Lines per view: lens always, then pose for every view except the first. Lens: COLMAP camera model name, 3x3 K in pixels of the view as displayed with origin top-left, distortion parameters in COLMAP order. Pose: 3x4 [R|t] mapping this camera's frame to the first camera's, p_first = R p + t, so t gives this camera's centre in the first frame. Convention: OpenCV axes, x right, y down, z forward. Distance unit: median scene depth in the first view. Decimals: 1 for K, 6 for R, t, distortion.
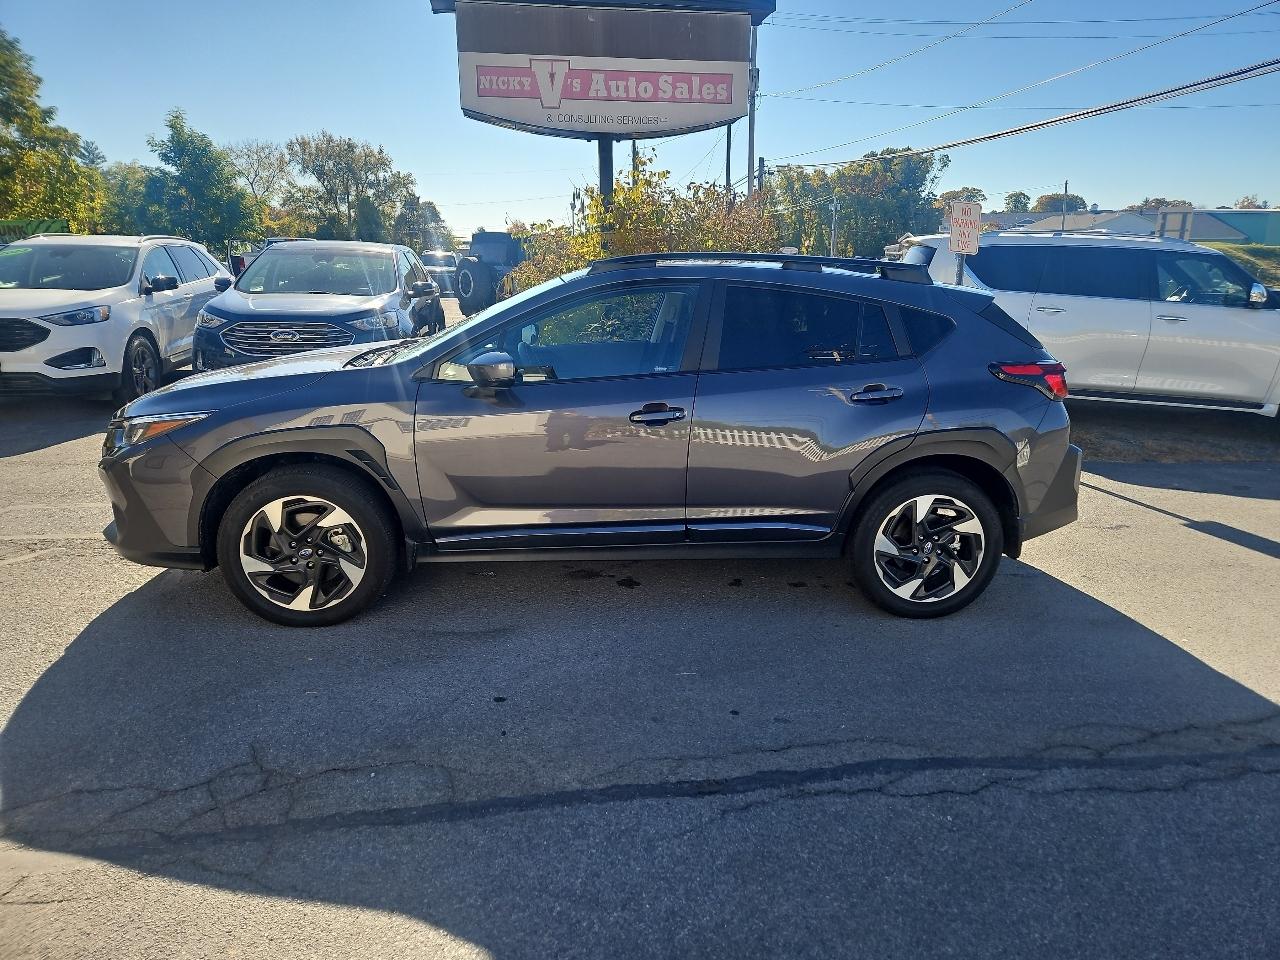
lens RADIAL K [[857.6, 0, 642.5], [0, 857.6, 475.7], [0, 0, 1]] dist [0.078929, -0.070506]
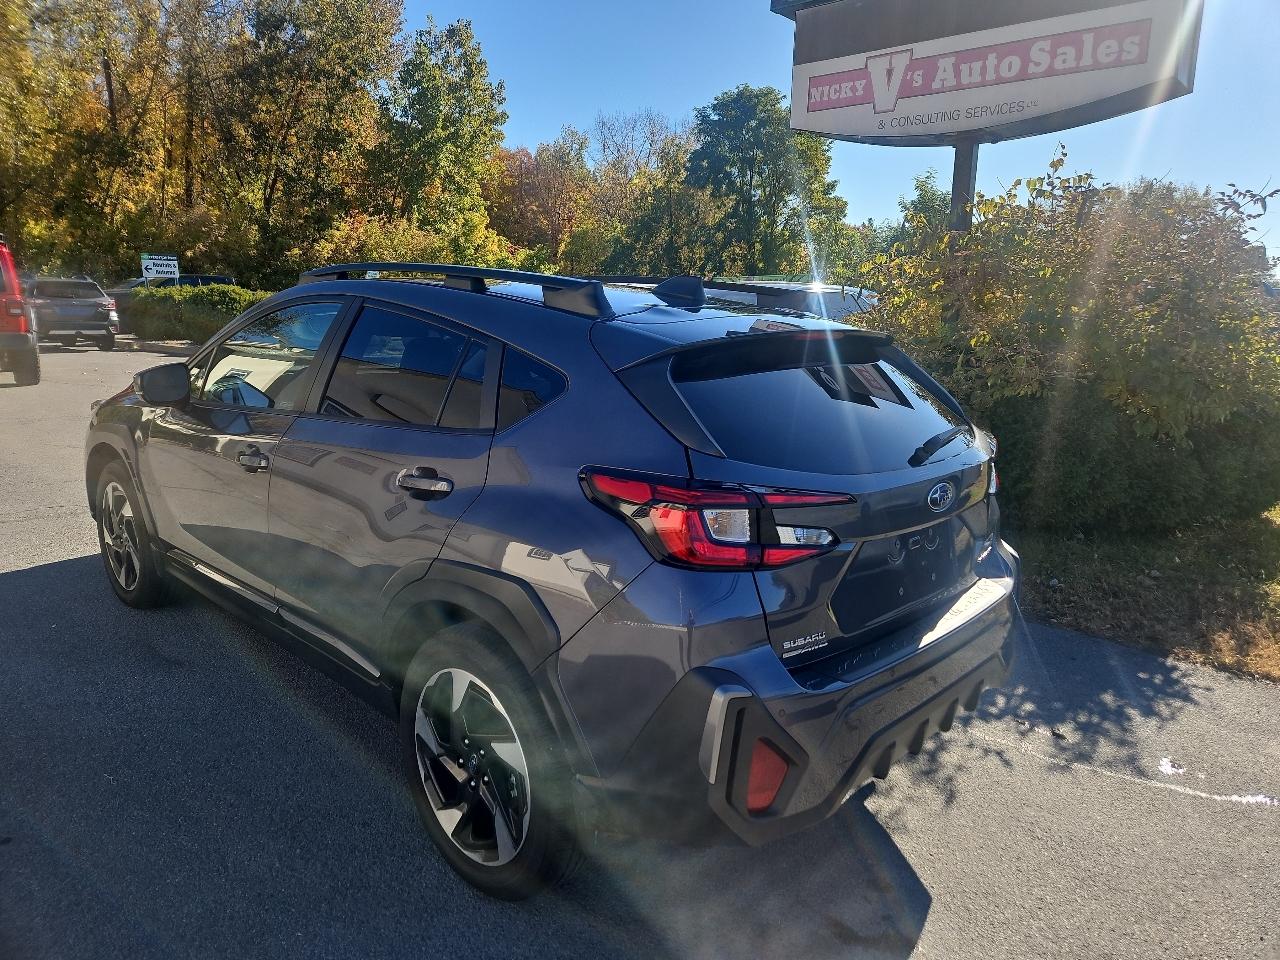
lens RADIAL K [[857.6, 0, 642.5], [0, 857.6, 475.7], [0, 0, 1]] dist [0.078929, -0.070506]
pose [[0.664109, 0.159038, -0.730525, 0.397900], [-0.200555, 0.979196, 0.030853, -0.072316], [0.720234, 0.126021, 0.682189, 0.331365]]
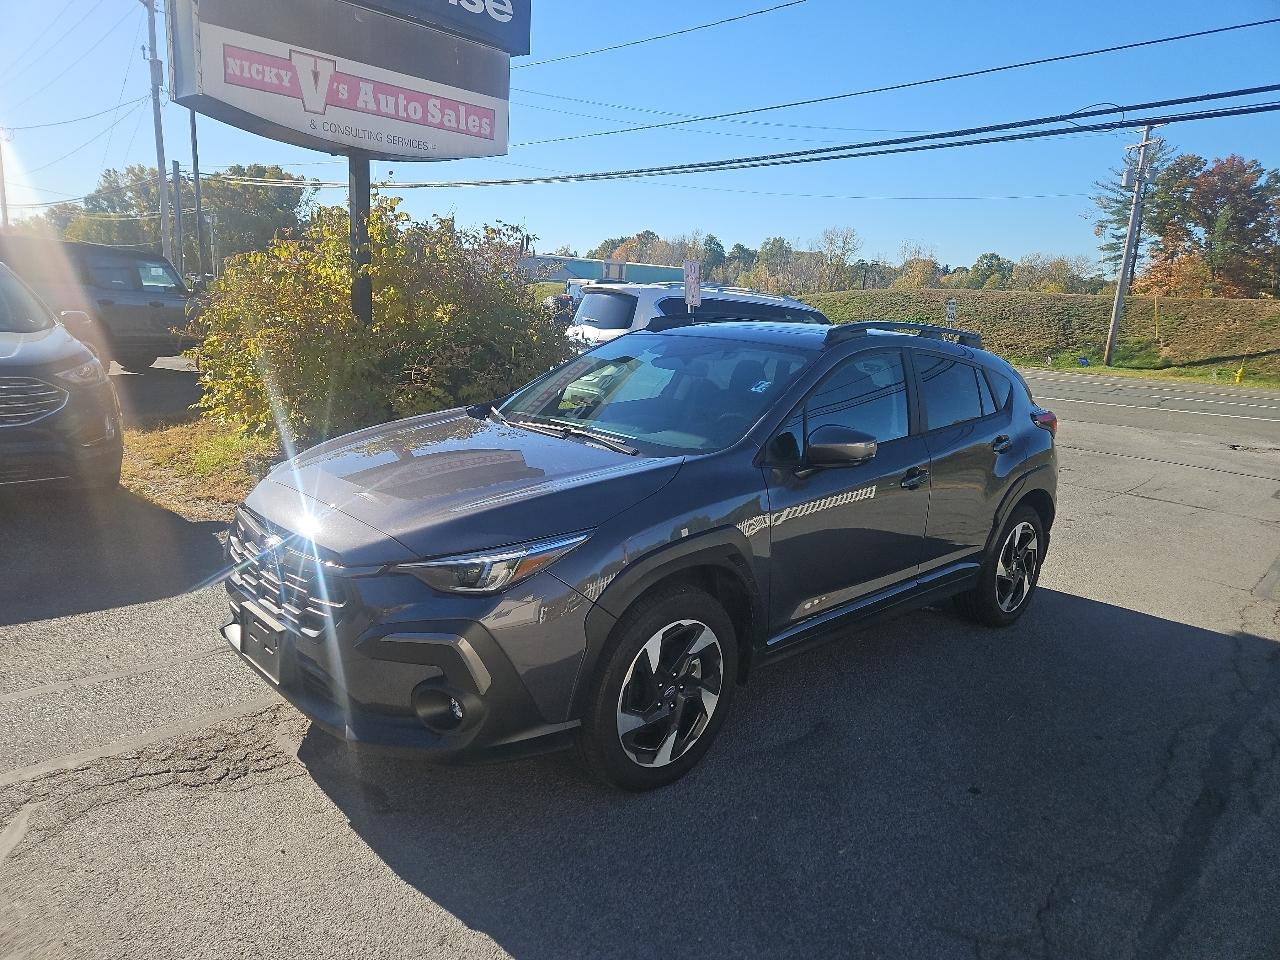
lens RADIAL K [[854.3, 0, 633.6], [0, 854.3, 474.6], [0, 0, 1]] dist [0.079612, -0.069680]
pose [[0.783186, -0.088509, 0.615455, -0.414877], [0.104323, 0.994491, 0.010265, -0.056994], [-0.612973, 0.056167, 0.788105, 0.180227]]
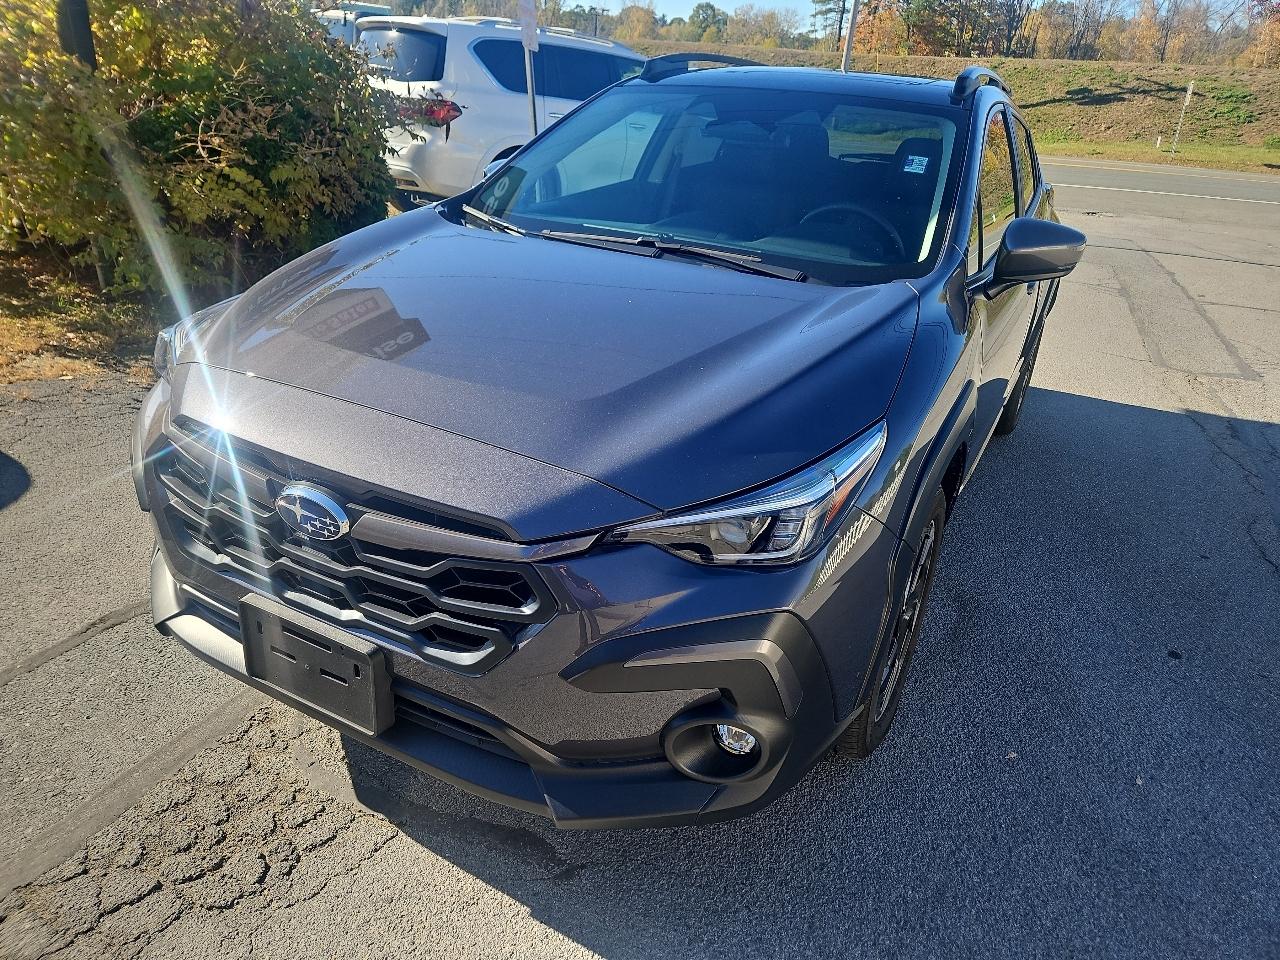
lens RADIAL K [[859.5, 0, 640.0], [0, 859.5, 480.0], [0, 0, 1]] dist [0.082829, -0.069992]
pose [[0.550219, -0.326792, 0.768418, -0.421921], [0.144676, 0.943629, 0.297712, -0.091804], [-0.822391, -0.052635, 0.566482, 0.383227]]
